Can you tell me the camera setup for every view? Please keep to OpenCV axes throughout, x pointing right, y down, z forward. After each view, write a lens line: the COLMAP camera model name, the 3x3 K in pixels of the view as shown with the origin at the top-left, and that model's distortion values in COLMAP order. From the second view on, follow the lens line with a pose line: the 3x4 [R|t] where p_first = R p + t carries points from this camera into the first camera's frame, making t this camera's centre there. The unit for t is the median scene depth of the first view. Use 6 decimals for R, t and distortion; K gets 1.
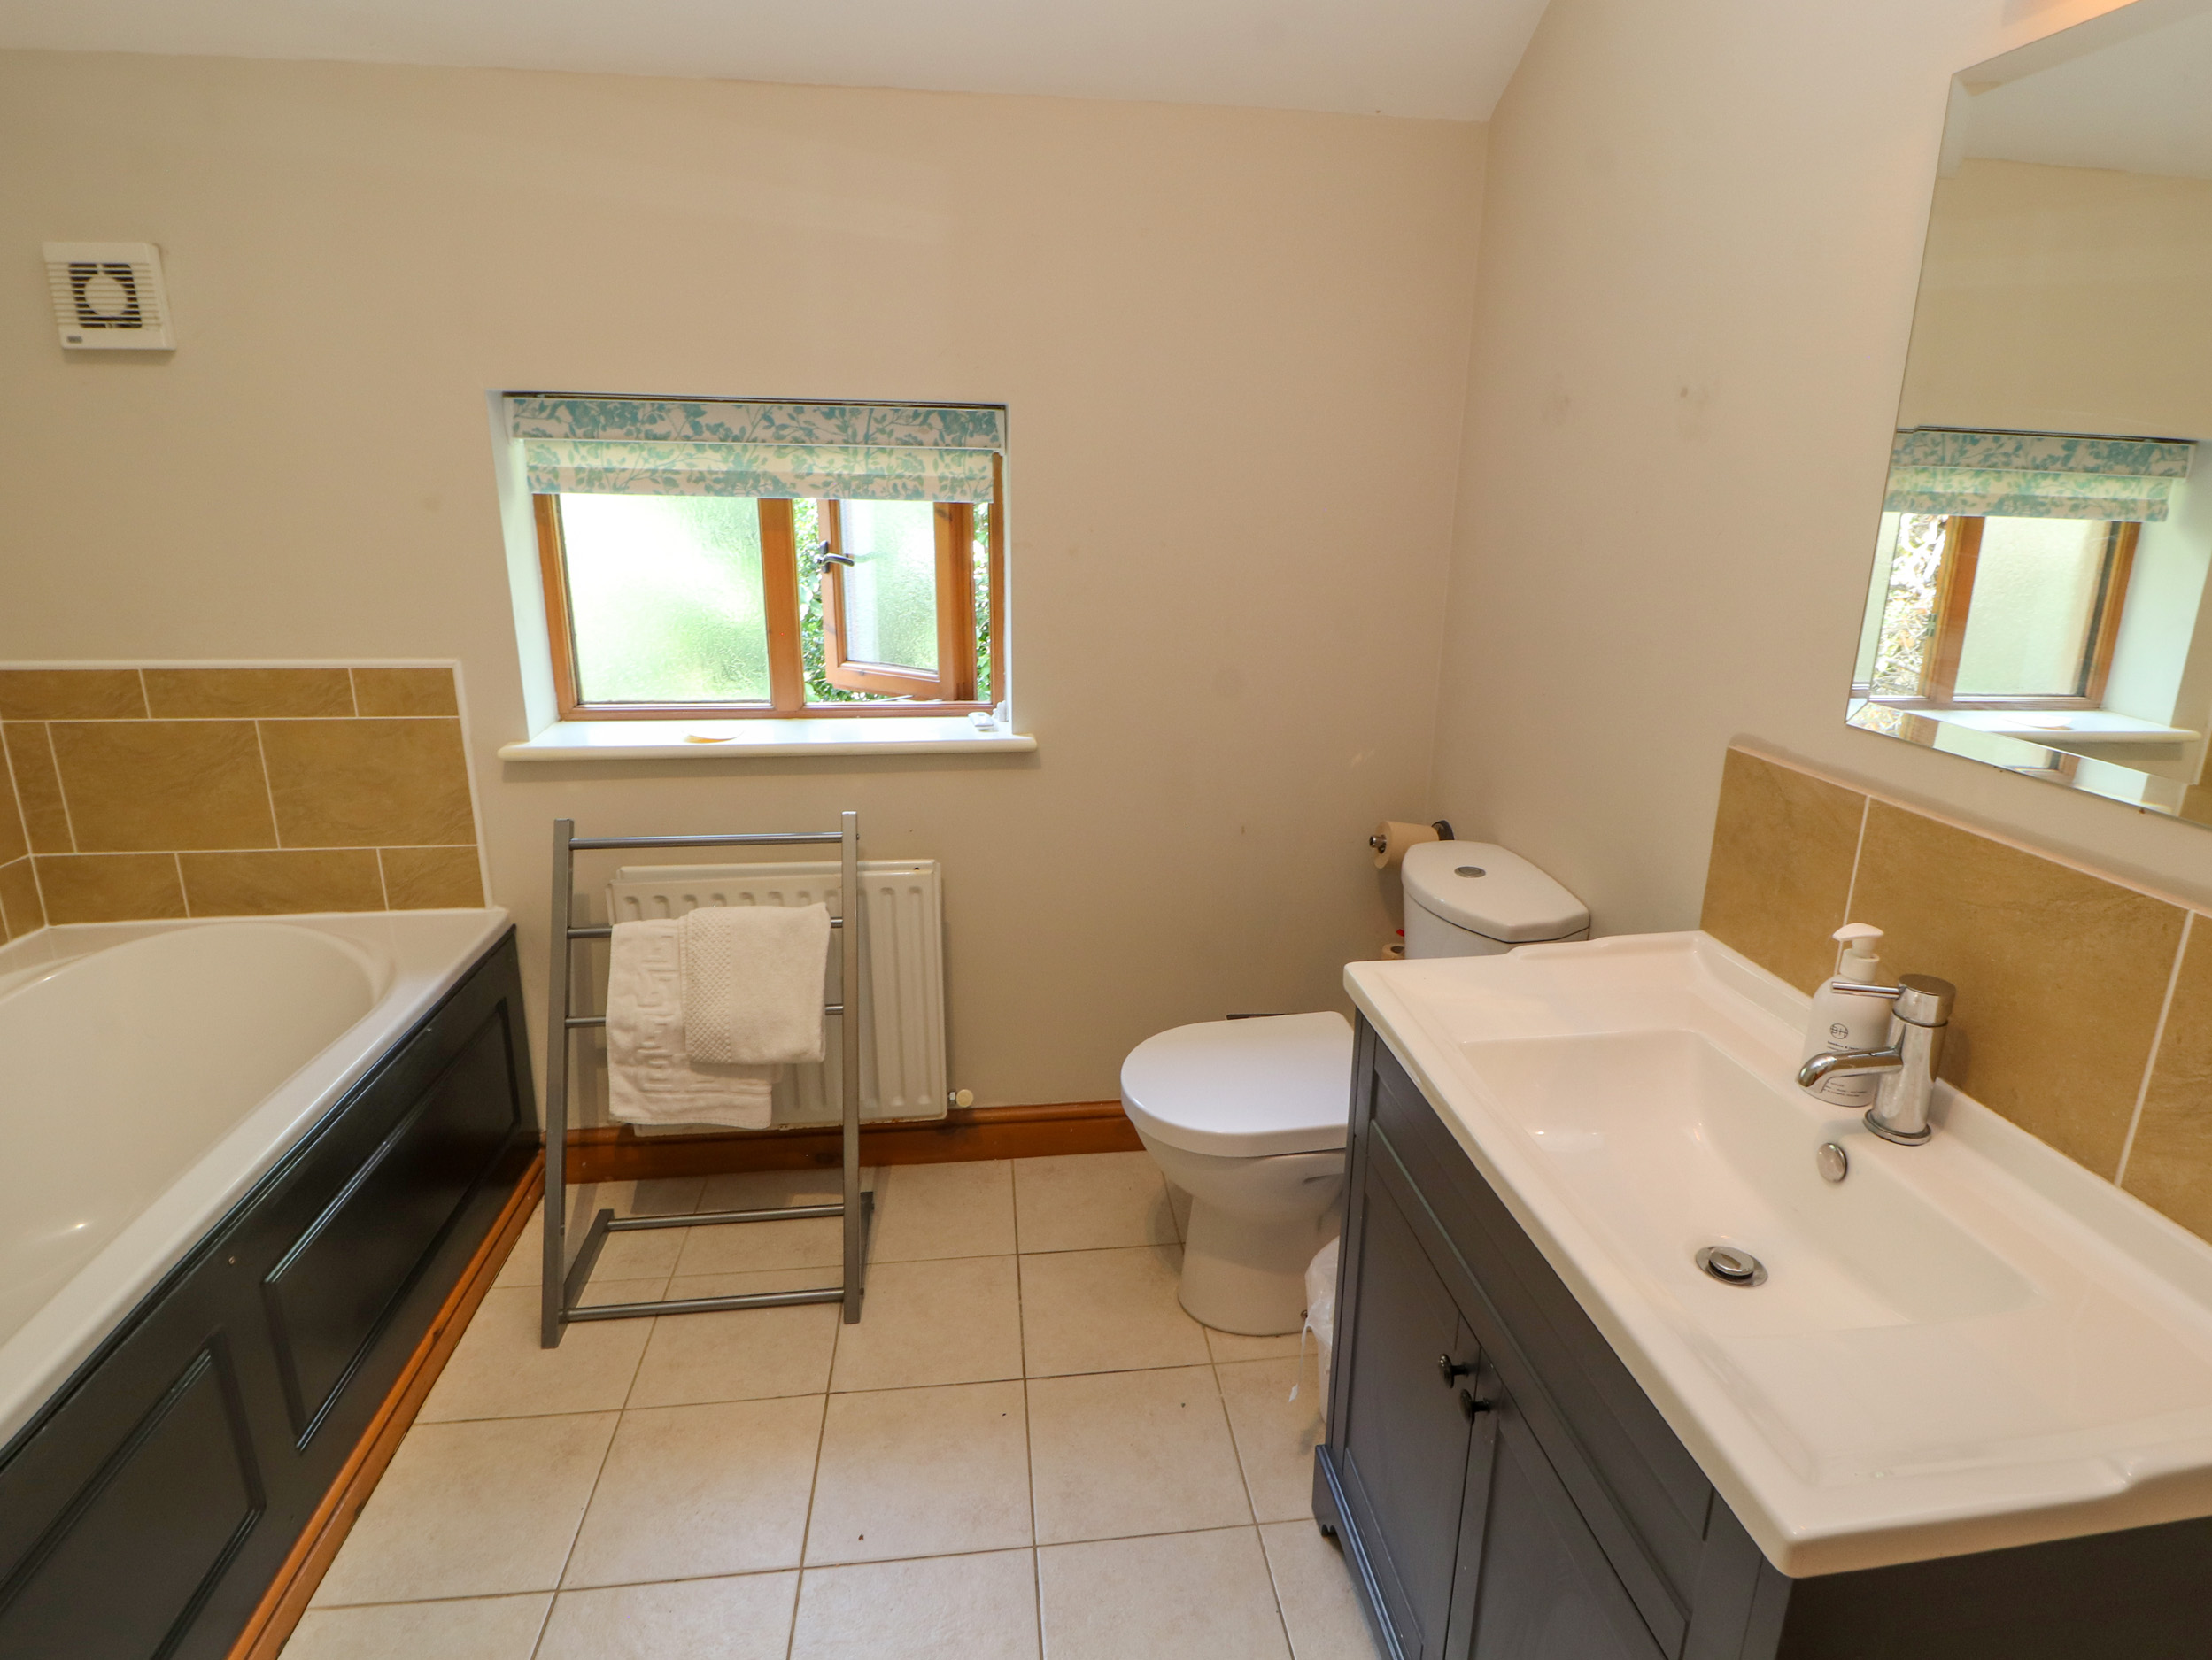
lens RADIAL K [[1163.1, 0, 1139.7], [0, 1163.1, 810.4], [0, 0, 1]] dist [0.000514, -0.014055]
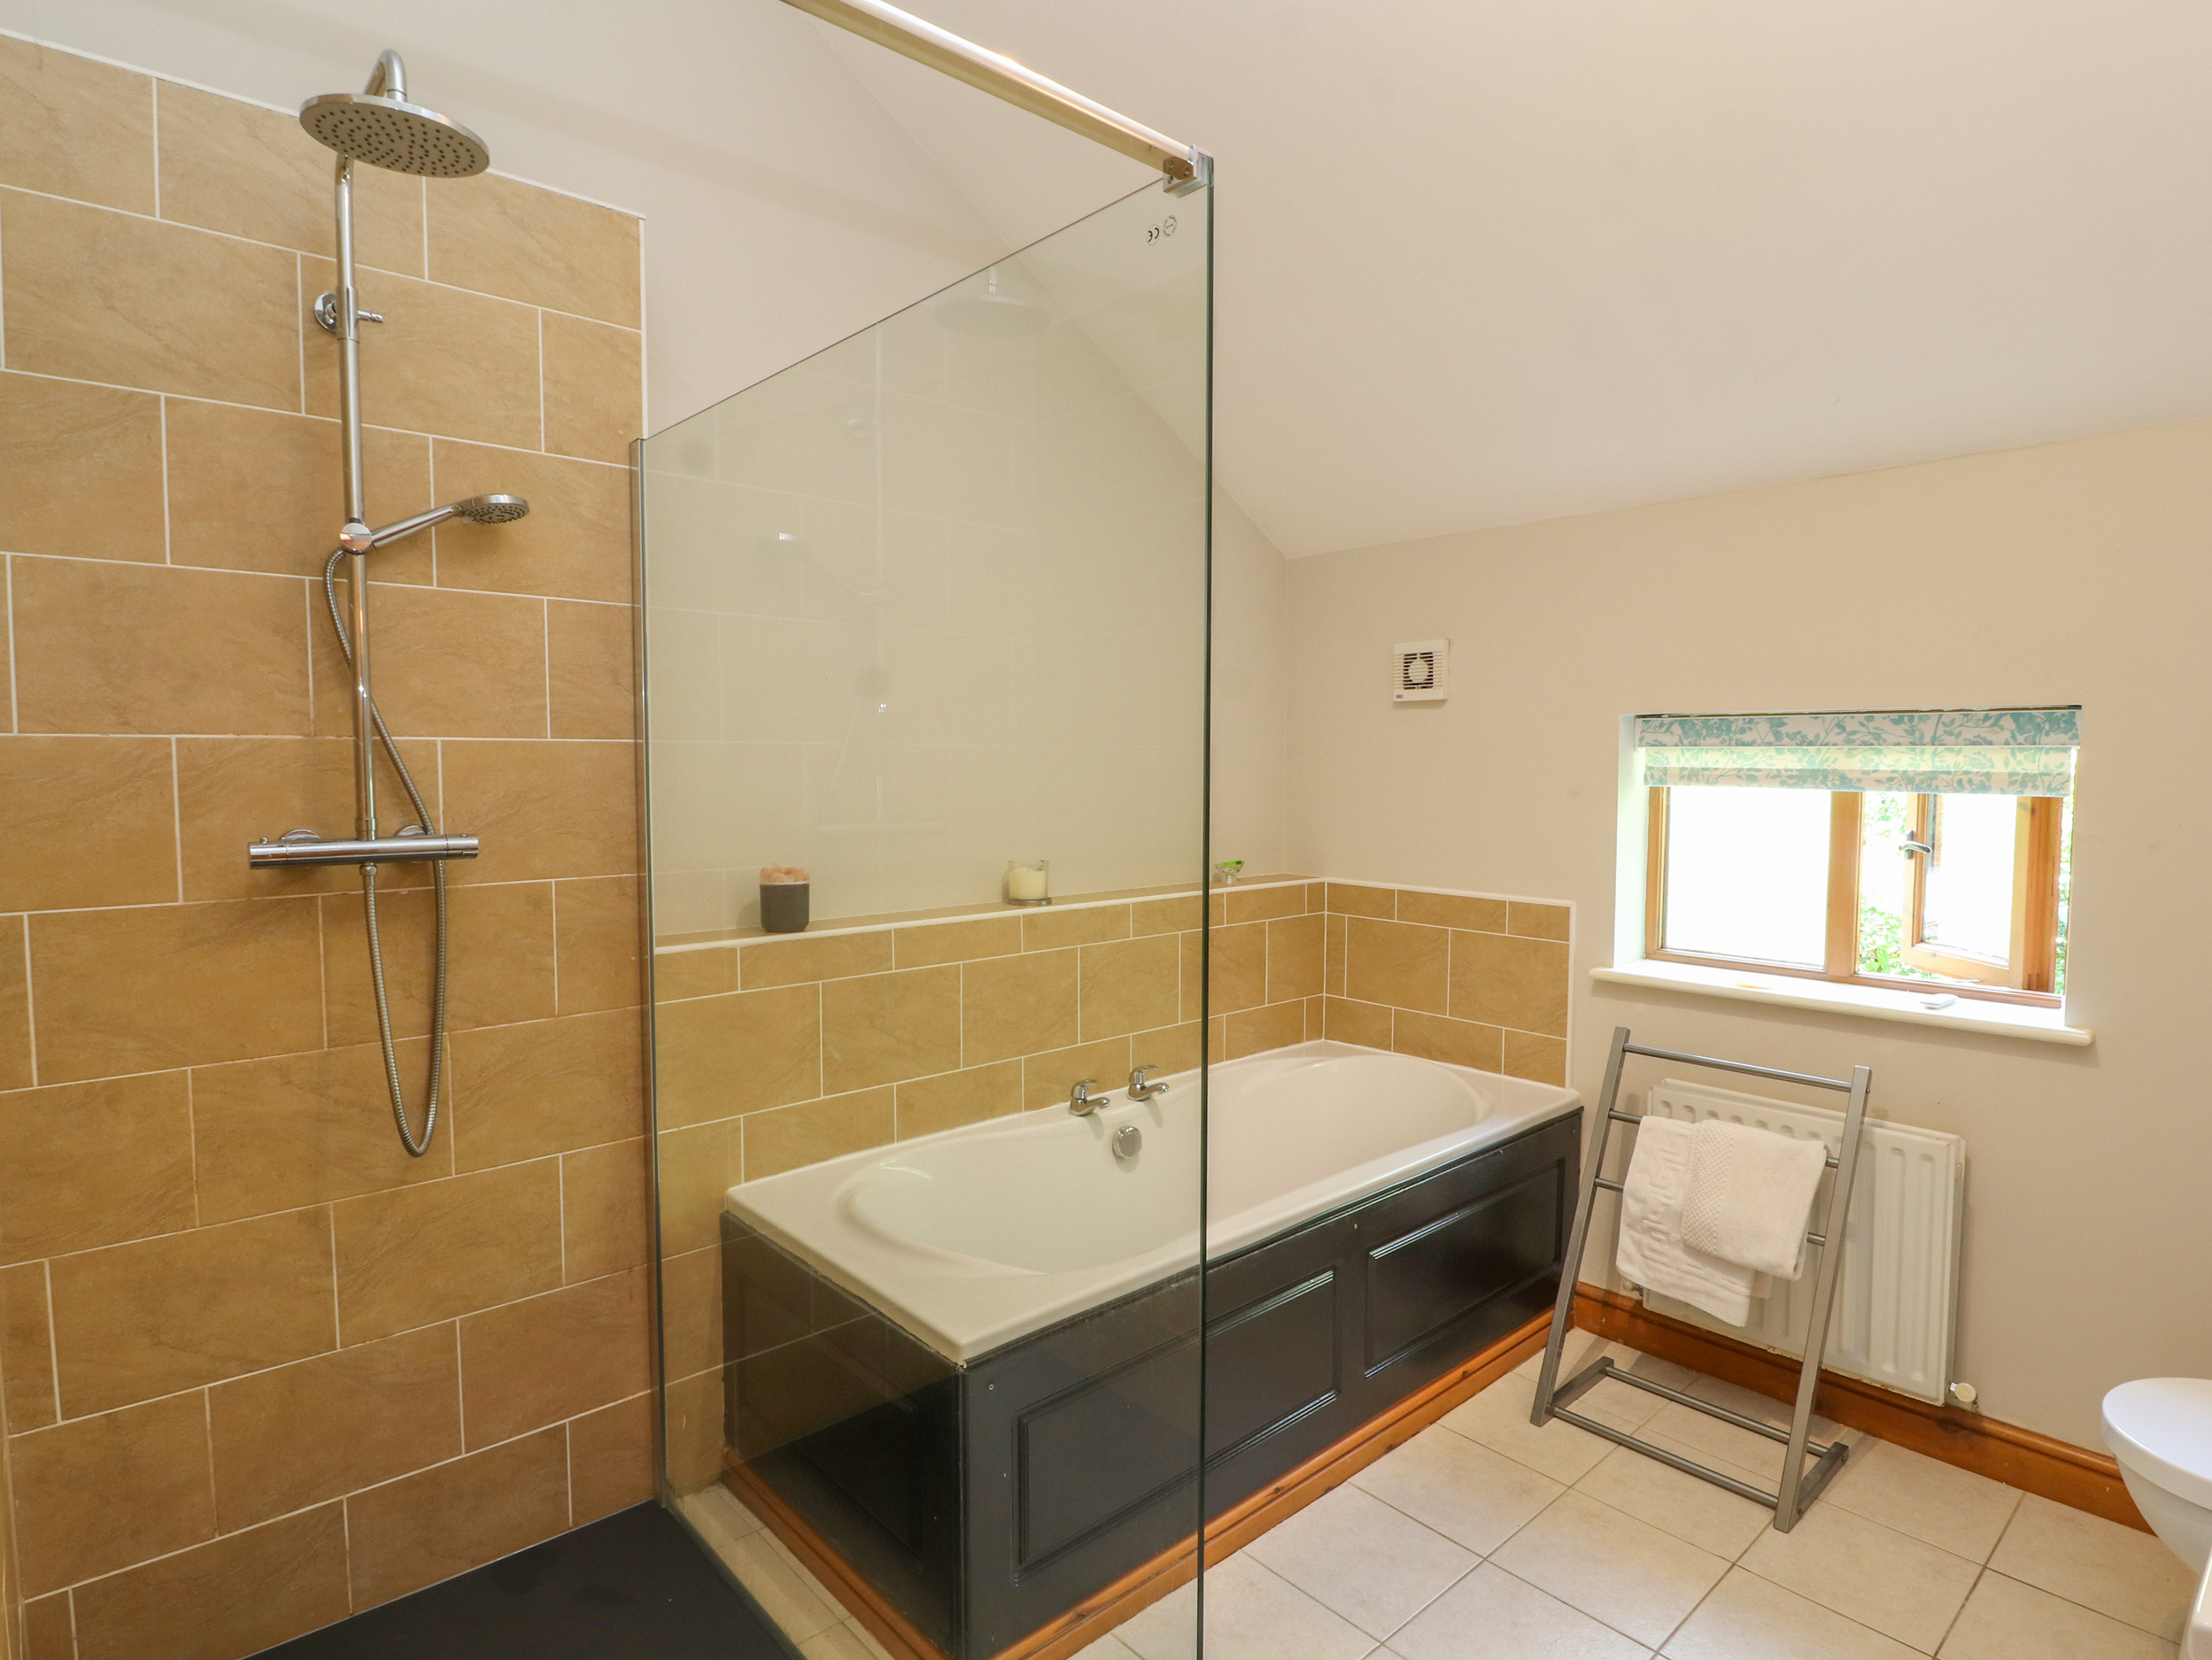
lens RADIAL K [[1163.1, 0, 1139.7], [0, 1163.1, 810.4], [0, 0, 1]] dist [0.000514, -0.014055]
pose [[0.574258, 0.020309, -0.818422, 0.242466], [-0.218454, 0.967246, -0.129280, 0.056283], [0.788990, 0.253028, 0.559885, -0.209135]]
